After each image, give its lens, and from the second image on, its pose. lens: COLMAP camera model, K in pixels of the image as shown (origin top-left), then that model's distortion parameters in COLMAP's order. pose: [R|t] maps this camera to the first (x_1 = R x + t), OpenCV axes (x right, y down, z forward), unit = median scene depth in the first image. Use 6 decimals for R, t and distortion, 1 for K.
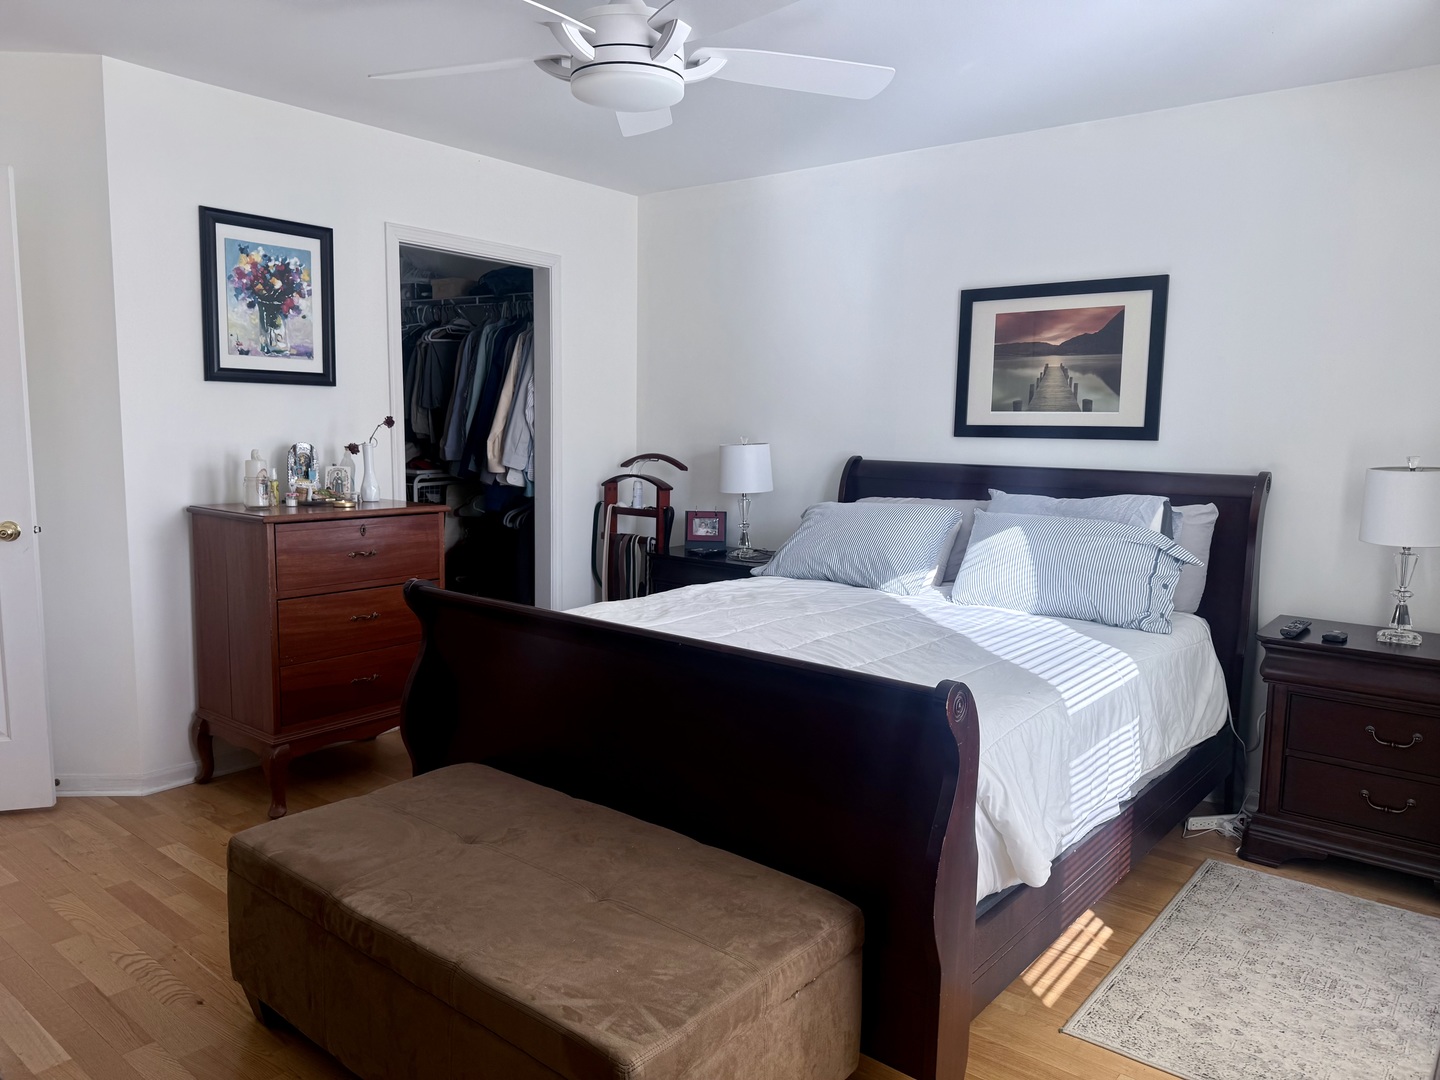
lens RADIAL K [[1019.0, 0, 717.2], [0, 1019.0, 536.0], [0, 0, 1]] dist [0.034940, -0.020840]
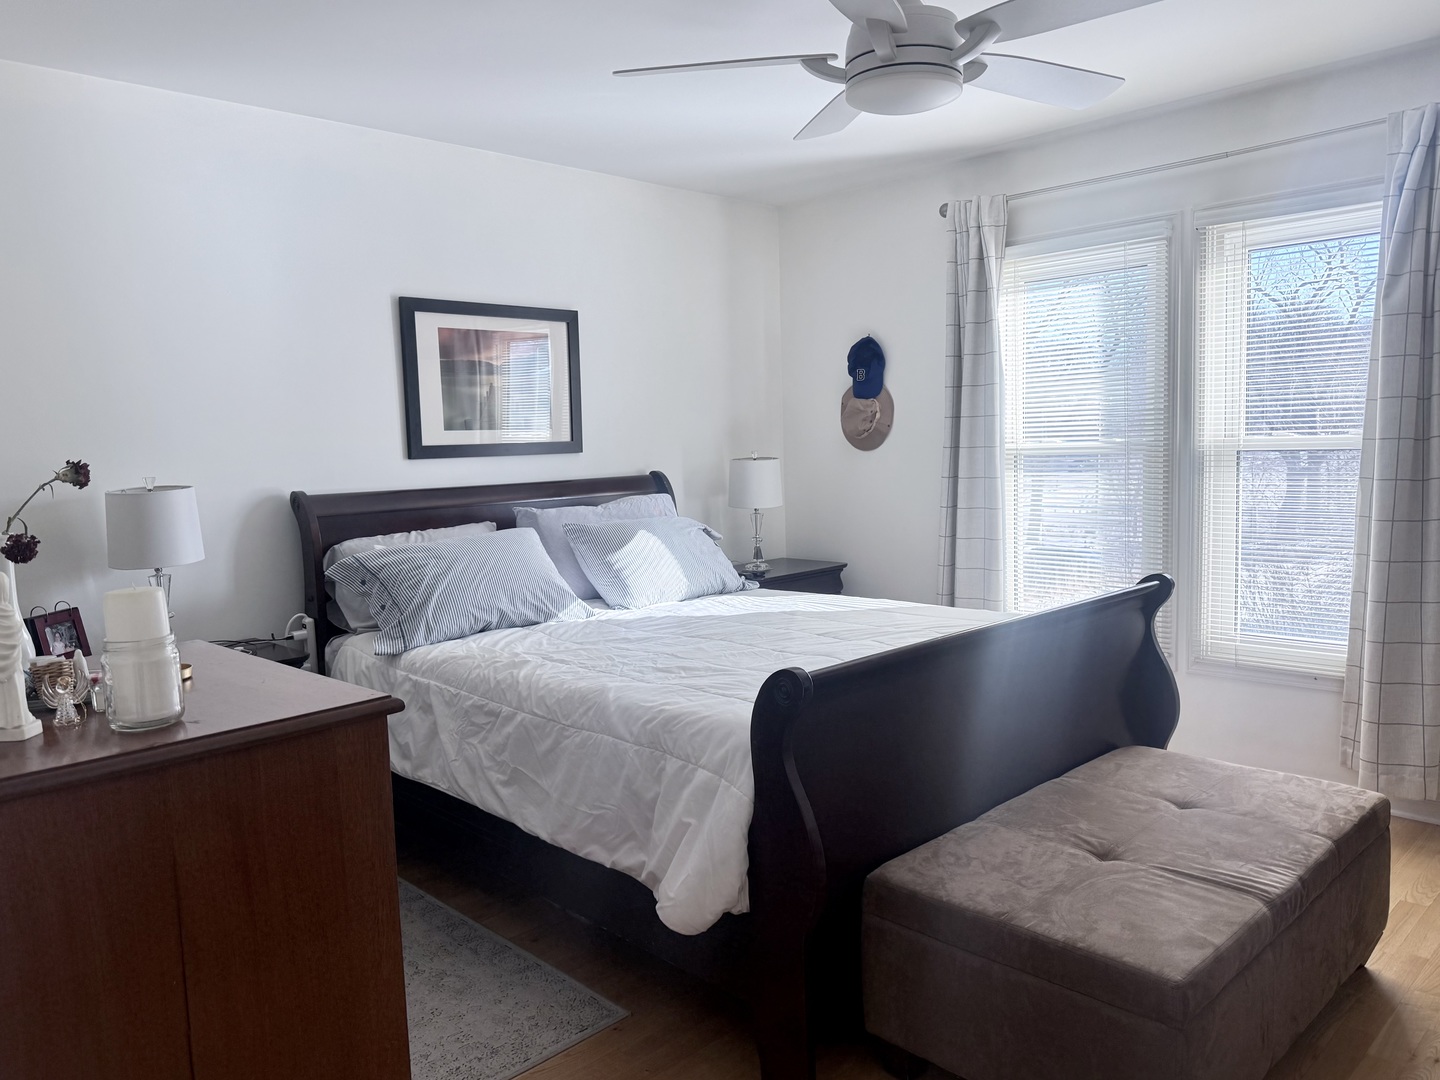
lens RADIAL K [[1019.0, 0, 718.2], [0, 1019.0, 542.7], [0, 0, 1]] dist [0.034940, -0.020840]
pose [[0.120492, -0.119324, 0.985517, -0.650348], [0.149830, 0.983563, 0.100769, -0.078184], [-0.981342, 0.135518, 0.136390, 0.644764]]
